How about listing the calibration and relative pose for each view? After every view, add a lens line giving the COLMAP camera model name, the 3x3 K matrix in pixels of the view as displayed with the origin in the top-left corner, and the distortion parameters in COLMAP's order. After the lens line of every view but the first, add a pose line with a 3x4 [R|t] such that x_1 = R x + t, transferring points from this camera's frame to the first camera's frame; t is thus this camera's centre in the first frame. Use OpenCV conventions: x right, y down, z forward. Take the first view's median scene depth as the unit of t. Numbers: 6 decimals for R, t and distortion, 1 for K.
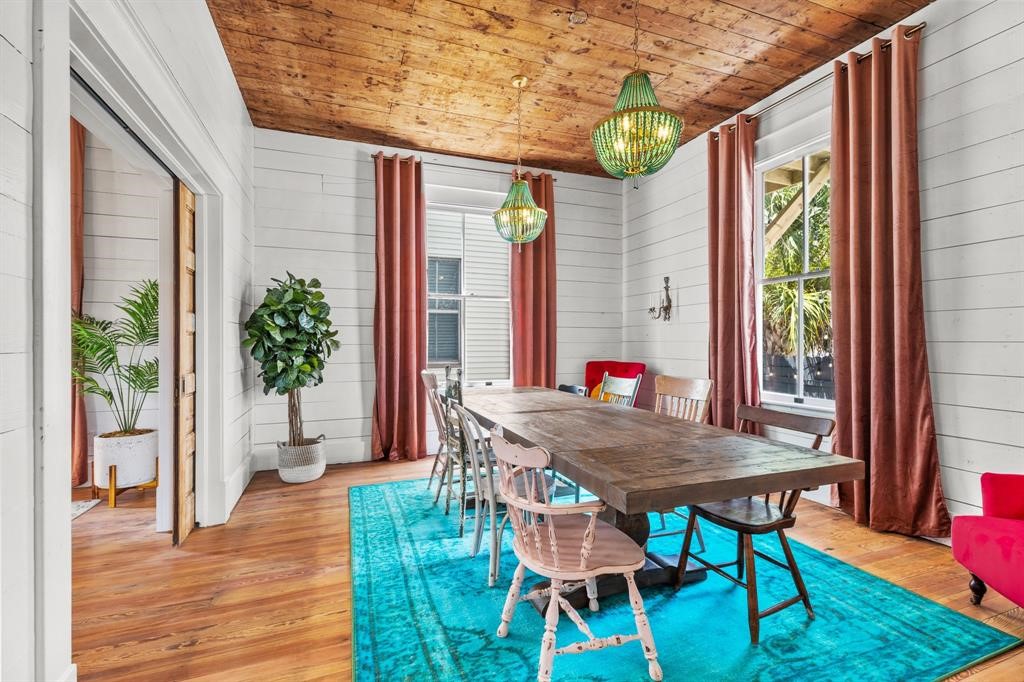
lens RADIAL K [[467.1, 0, 515.5], [0, 467.1, 344.3], [0, 0, 1]] dist [0.000314, -0.000298]
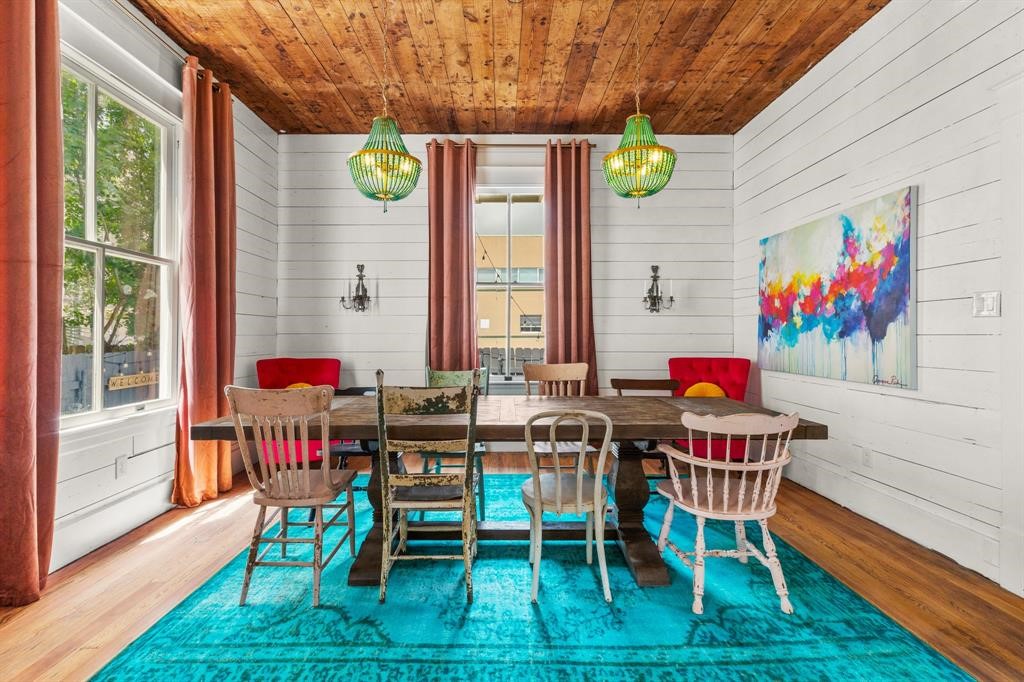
lens RADIAL K [[467.1, 0, 503.8], [0, 467.1, 333.4], [0, 0, 1]] dist [0.000314, -0.000298]
pose [[0.341623, 0.003678, 0.939830, -0.618790], [0.005808, 0.999965, -0.006025, 0.001300], [-0.939819, 0.007516, 0.341589, 0.556671]]
